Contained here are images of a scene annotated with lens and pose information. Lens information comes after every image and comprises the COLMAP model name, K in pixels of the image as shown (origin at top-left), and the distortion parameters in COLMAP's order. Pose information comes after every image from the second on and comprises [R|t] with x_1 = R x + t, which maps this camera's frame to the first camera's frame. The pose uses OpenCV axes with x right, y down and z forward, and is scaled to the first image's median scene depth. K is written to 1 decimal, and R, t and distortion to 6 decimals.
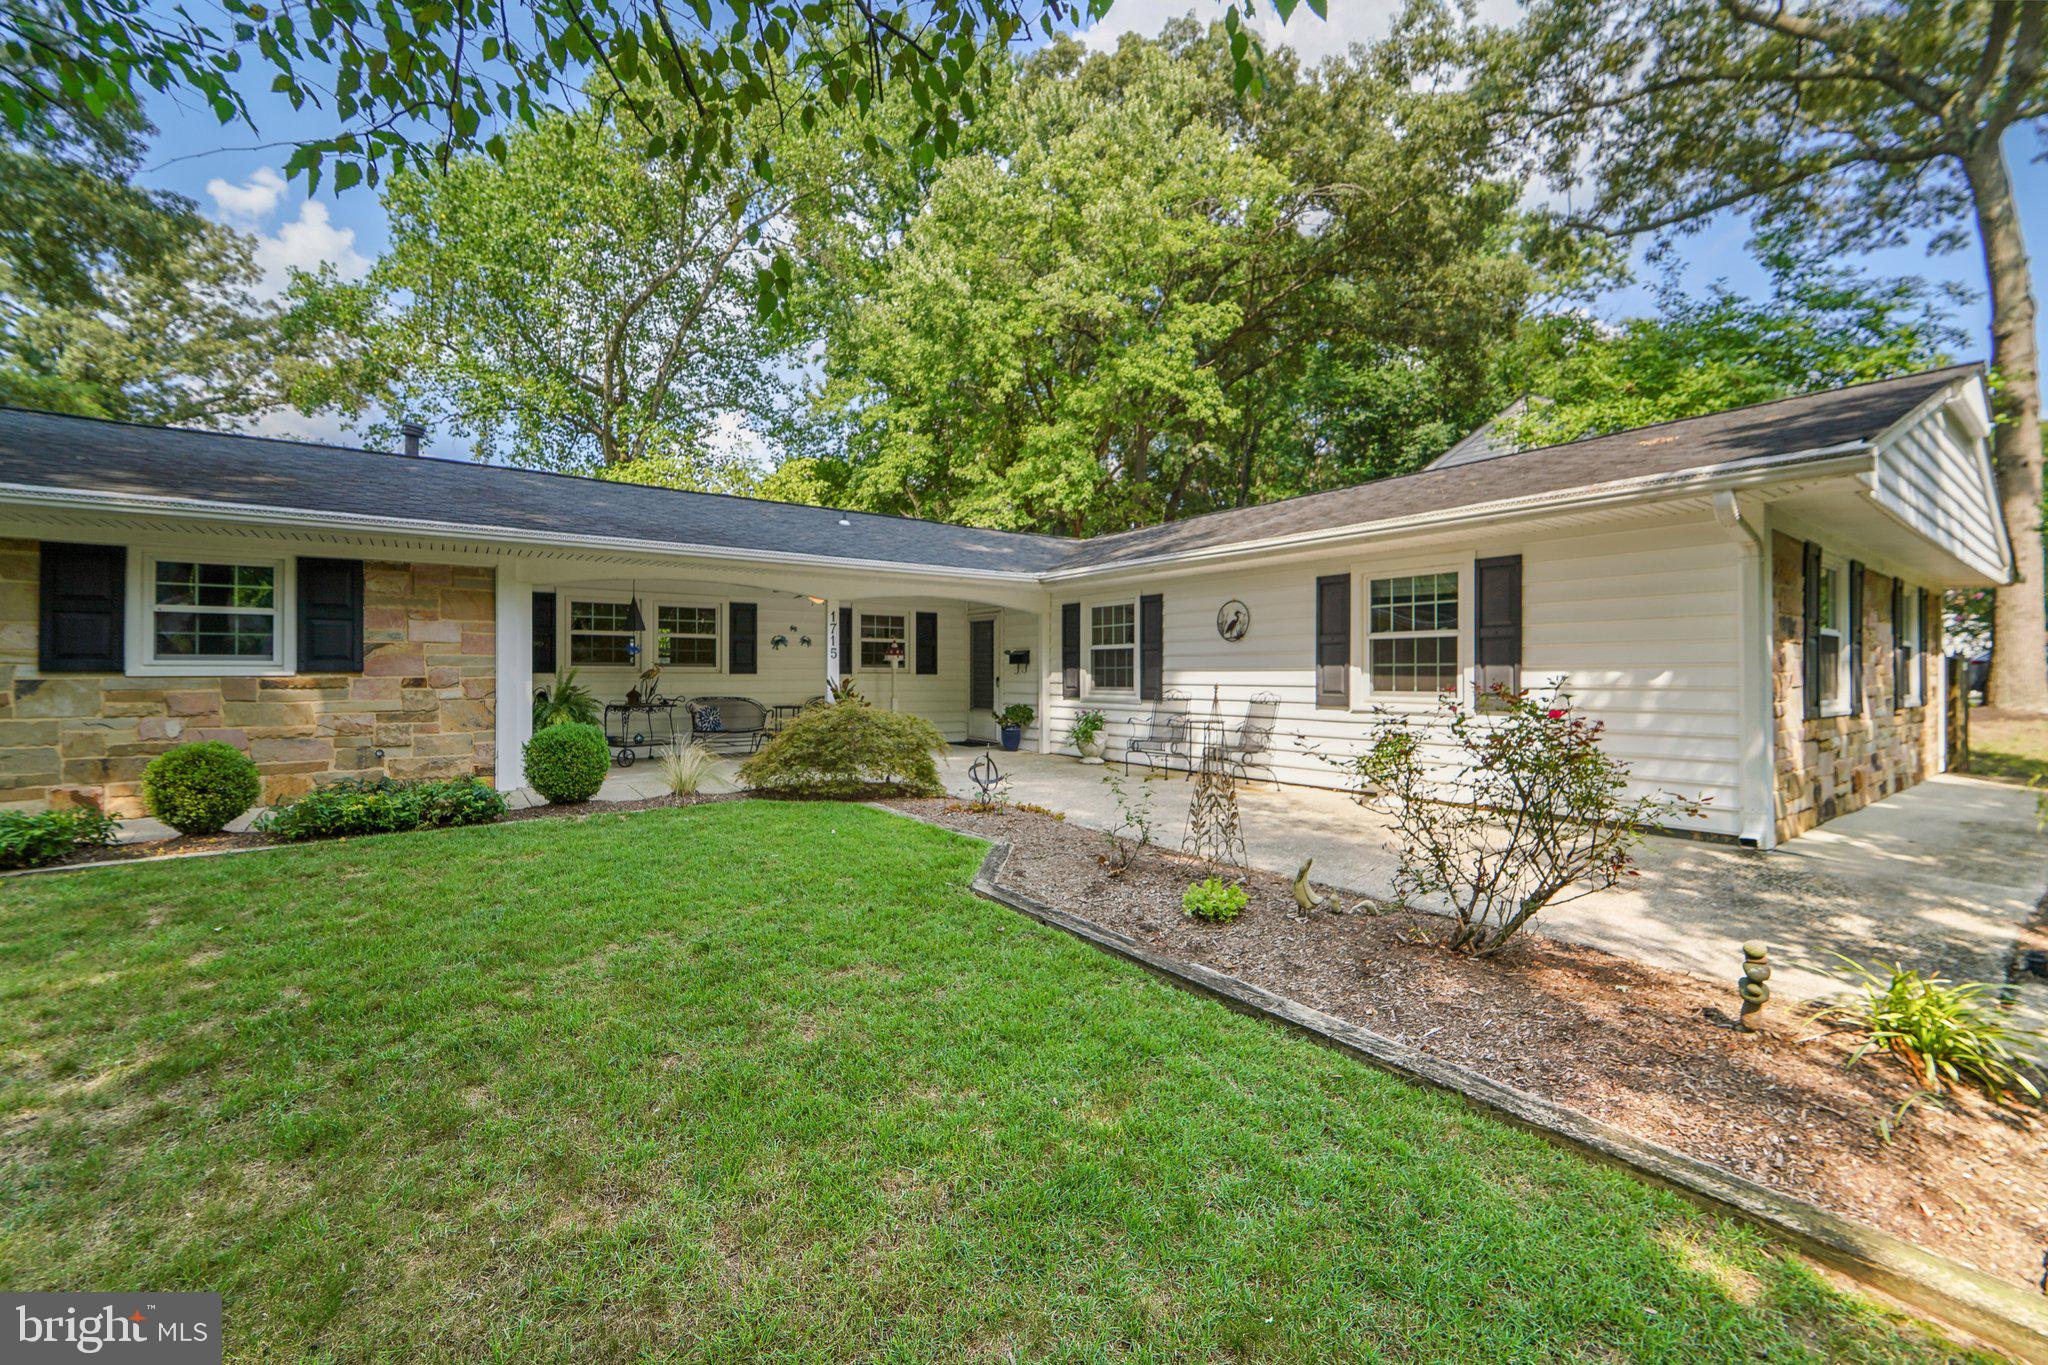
lens RADIAL K [[827.0, 0, 1018.6], [0, 827.0, 677.1], [0, 0, 1]] dist [-0.010355, 0.001576]
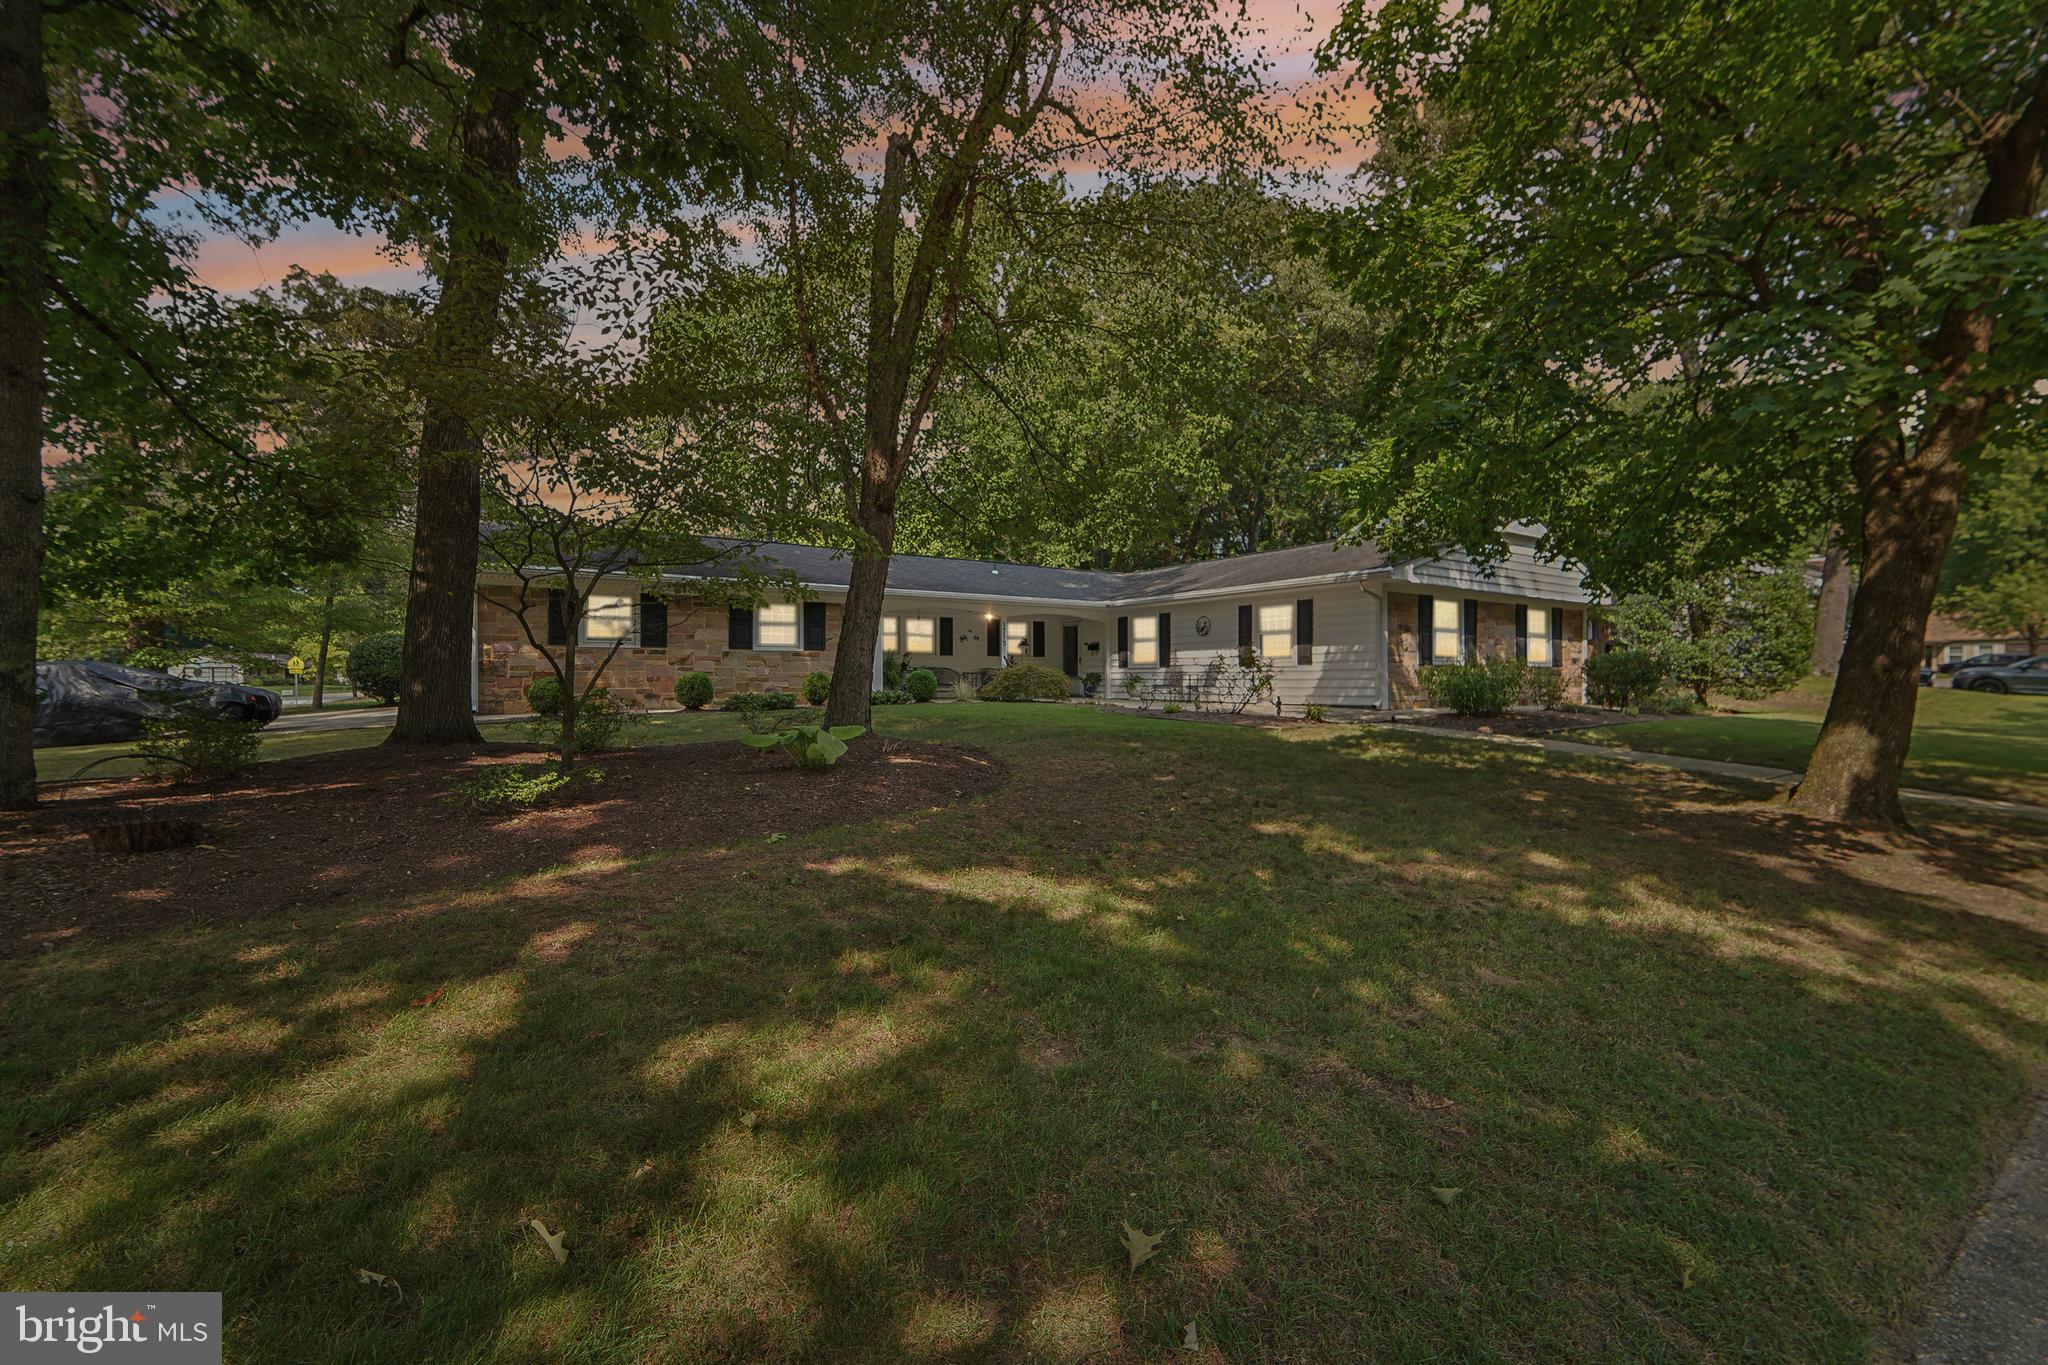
lens RADIAL K [[827.0, 0, 1031.1], [0, 827.0, 679.9], [0, 0, 1]] dist [-0.010355, 0.001576]
pose [[0.999585, -0.001968, -0.028732, -0.088283], [0.001957, 0.999998, -0.000416, 0.051565], [0.028733, 0.000359, 0.999587, -0.850912]]
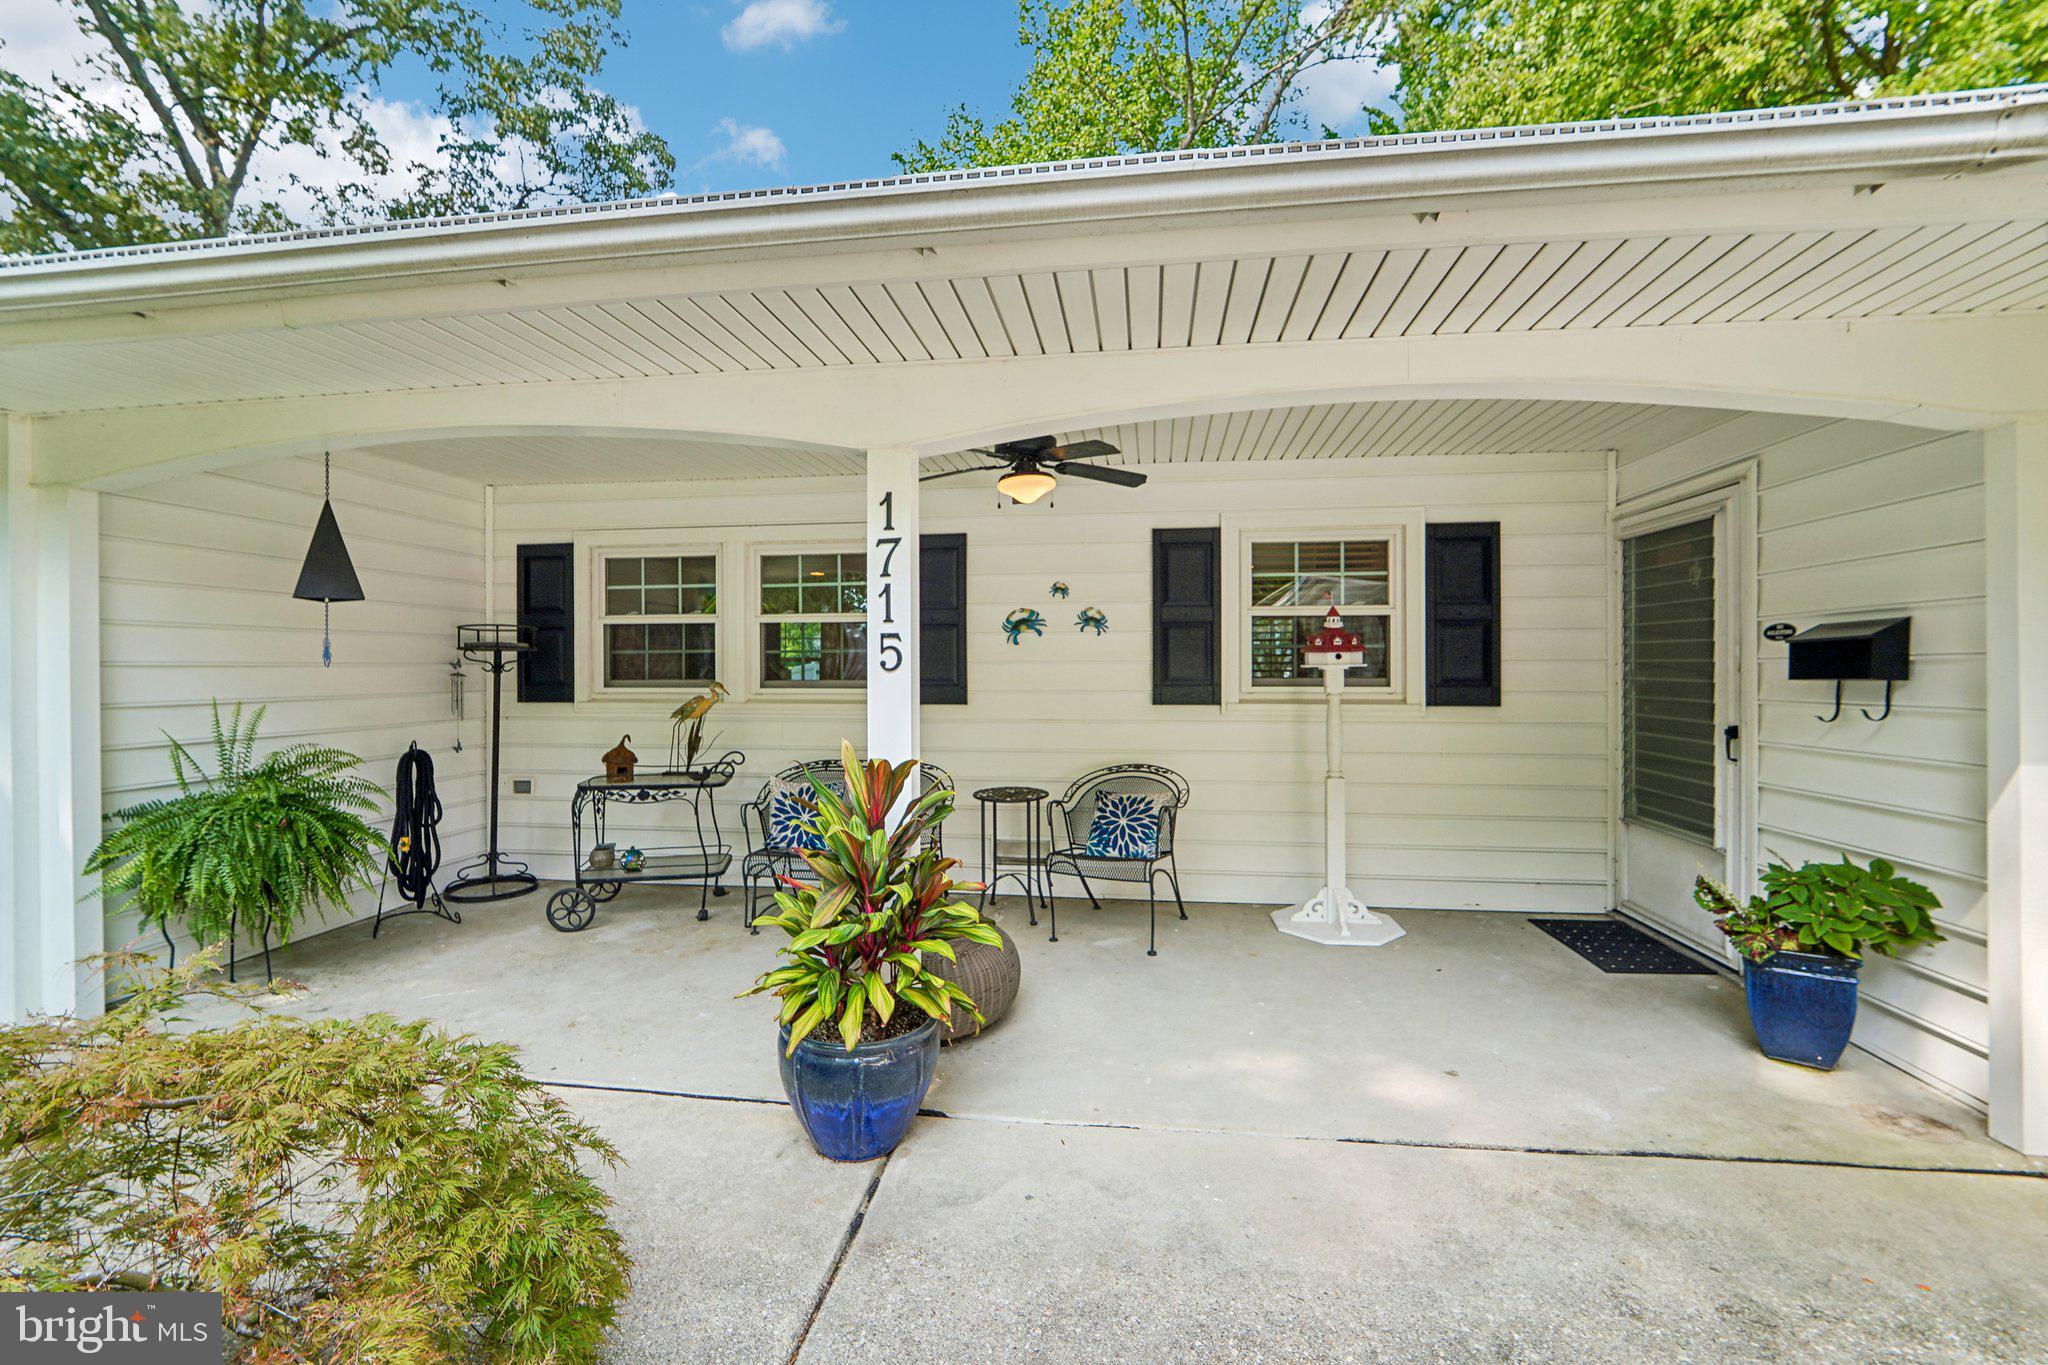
lens RADIAL K [[827.0, 0, 1036.9], [0, 827.0, 674.4], [0, 0, 1]] dist [-0.010355, 0.001576]
pose [[0.727954, -0.000795, -0.685625, -0.007469], [0.001880, 0.999998, 0.000837, -0.019240], [0.685623, -0.001898, 0.727954, 0.725571]]
